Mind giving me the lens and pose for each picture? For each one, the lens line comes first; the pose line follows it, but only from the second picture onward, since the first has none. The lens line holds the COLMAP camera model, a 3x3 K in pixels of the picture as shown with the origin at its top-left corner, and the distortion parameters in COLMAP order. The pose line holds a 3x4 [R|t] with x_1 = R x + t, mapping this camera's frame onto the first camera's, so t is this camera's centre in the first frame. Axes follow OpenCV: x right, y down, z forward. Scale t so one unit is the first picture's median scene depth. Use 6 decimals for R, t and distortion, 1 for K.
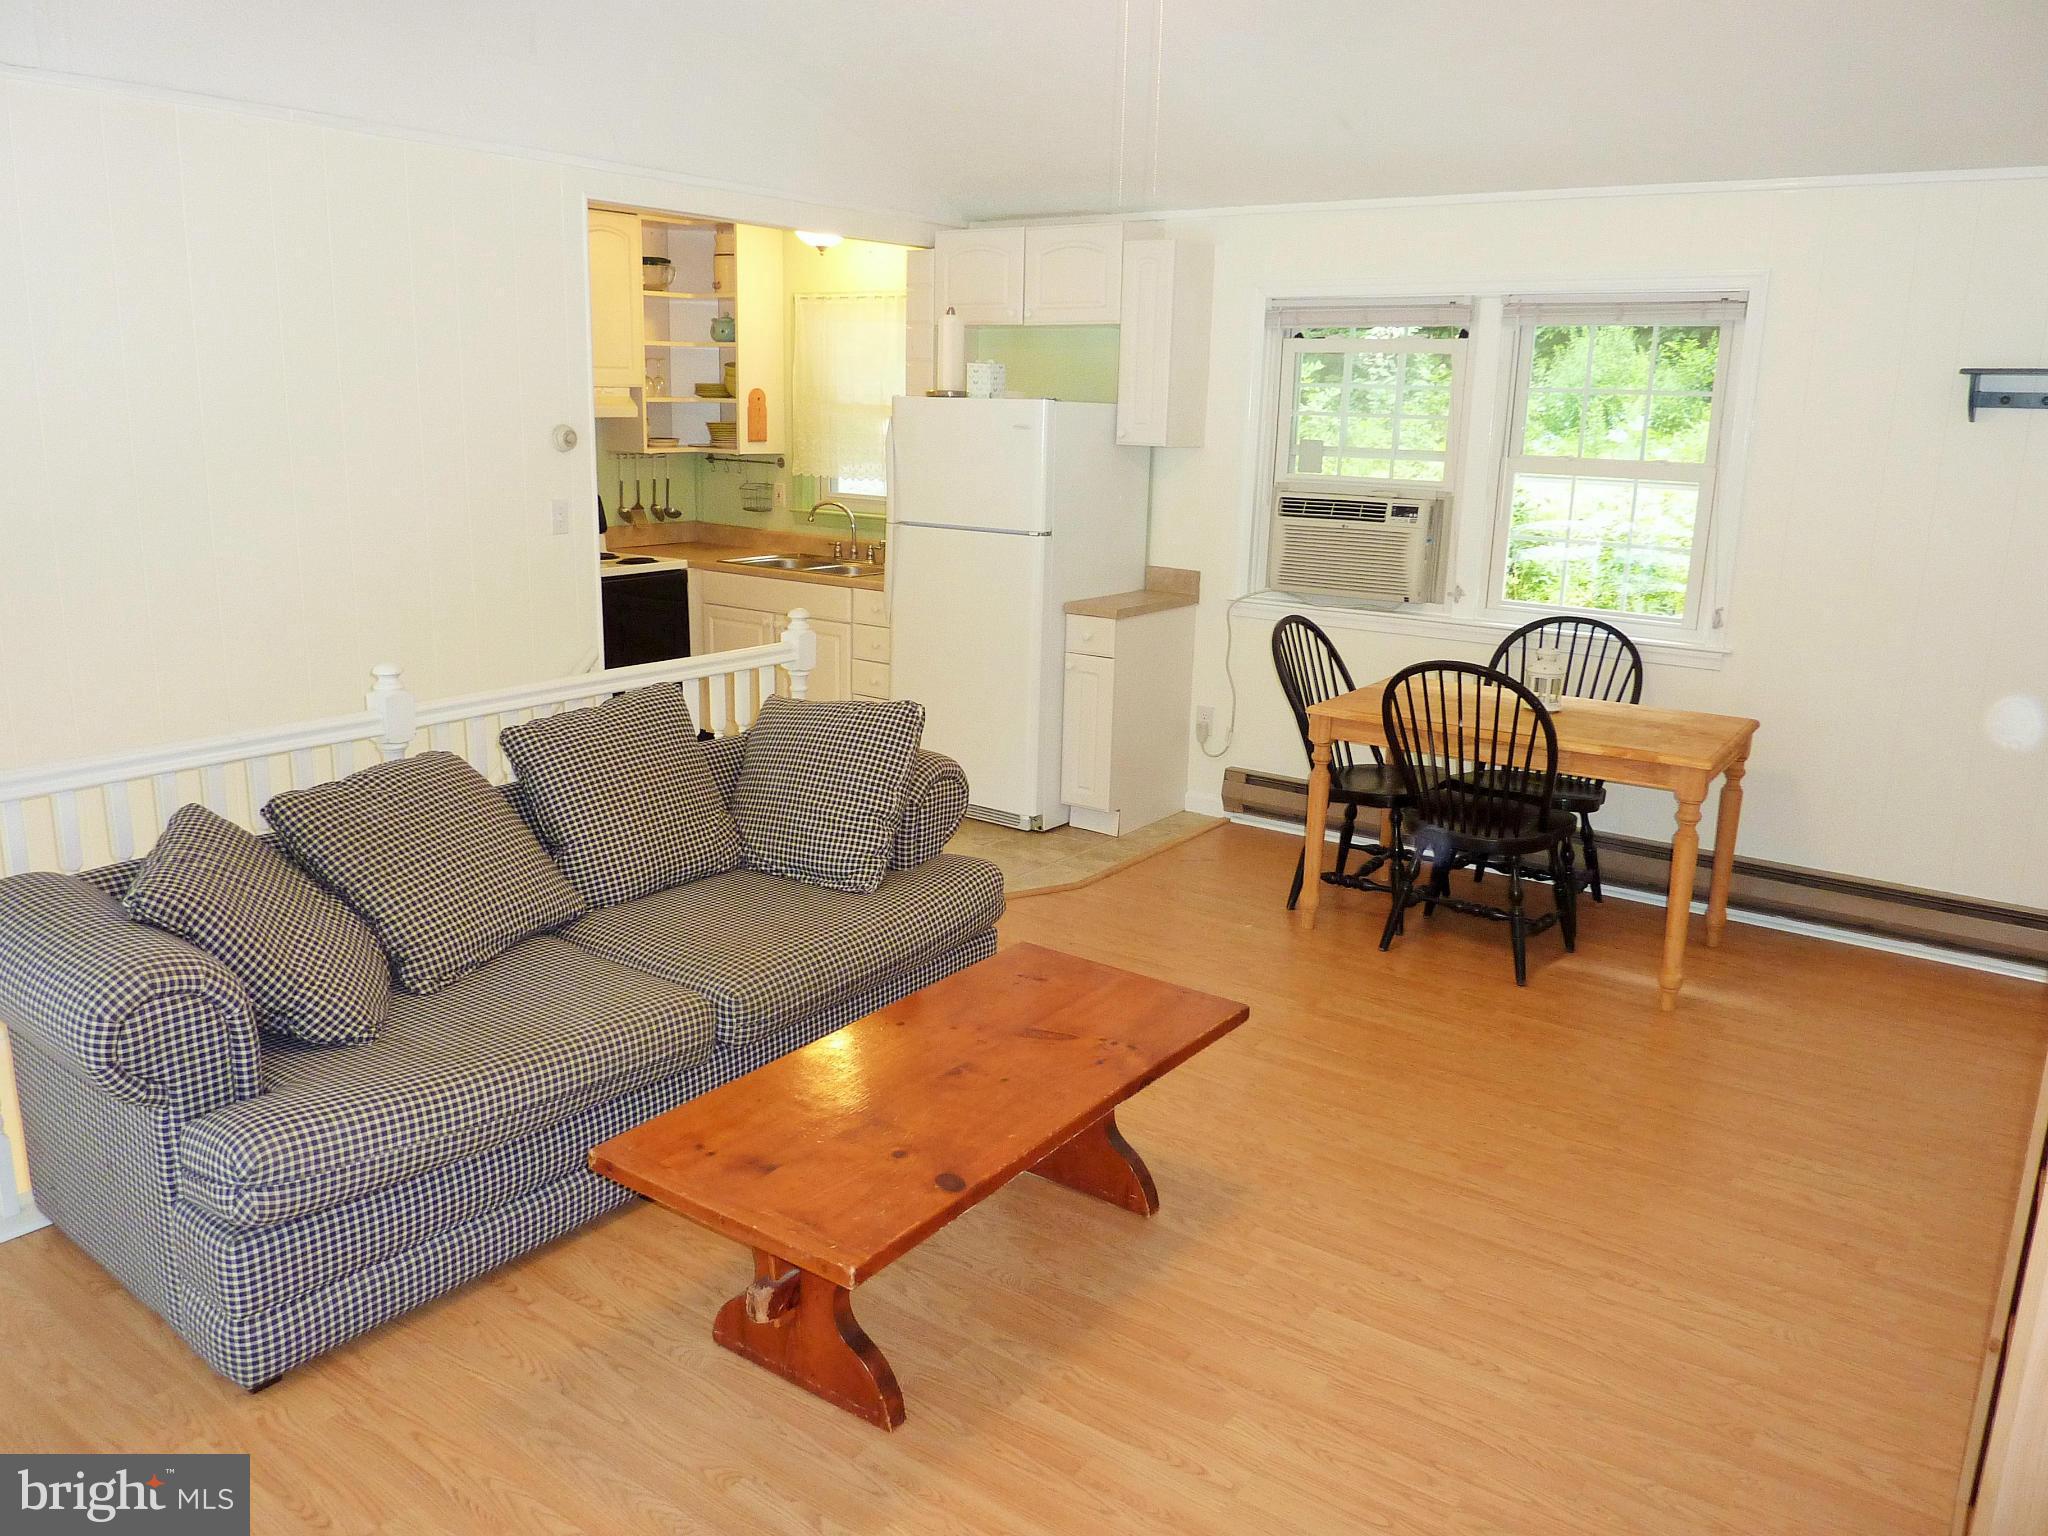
lens RADIAL K [[1524.4, 0, 1025.6], [0, 1524.4, 756.0], [0, 0, 1]] dist [-0.032010, -0.010007]
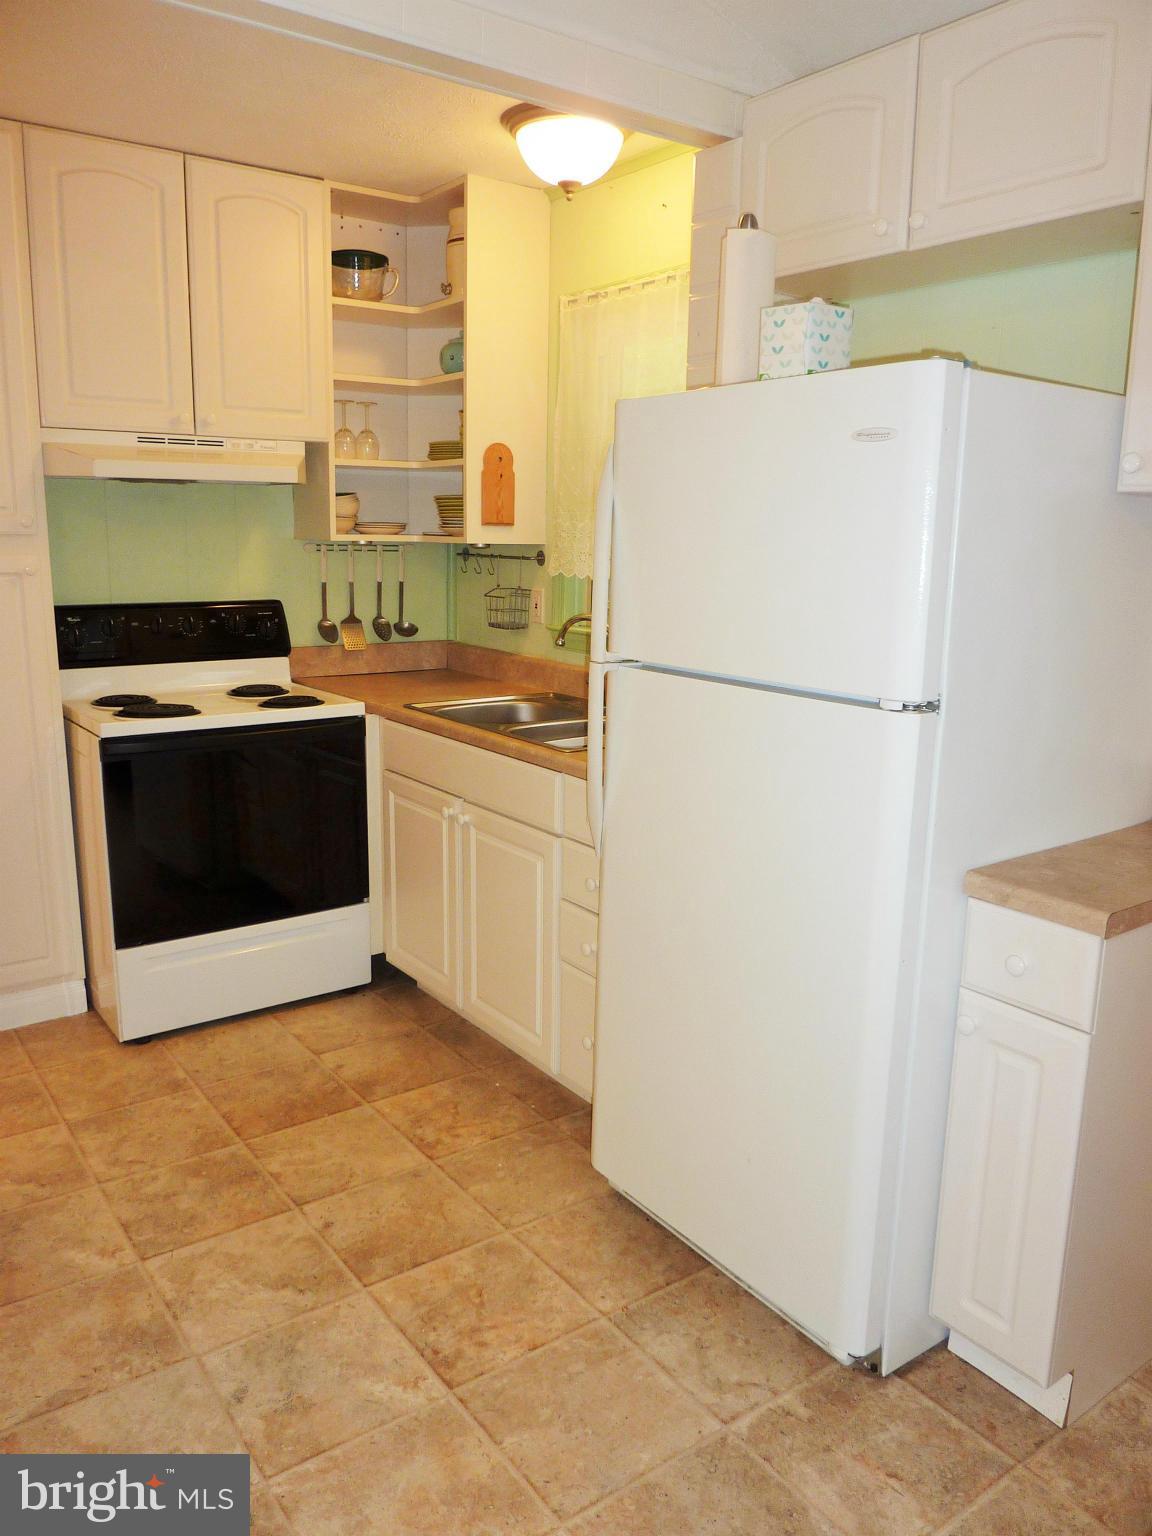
lens RADIAL K [[1143.3, 0, 579.4], [0, 1143.3, 775.0], [0, 0, 1]] dist [-0.032010, -0.010007]
pose [[0.952194, 0.055368, -0.300435, 0.013652], [-0.062807, 0.997911, -0.015150, -0.093005], [0.298969, 0.033295, 0.953682, 0.542864]]
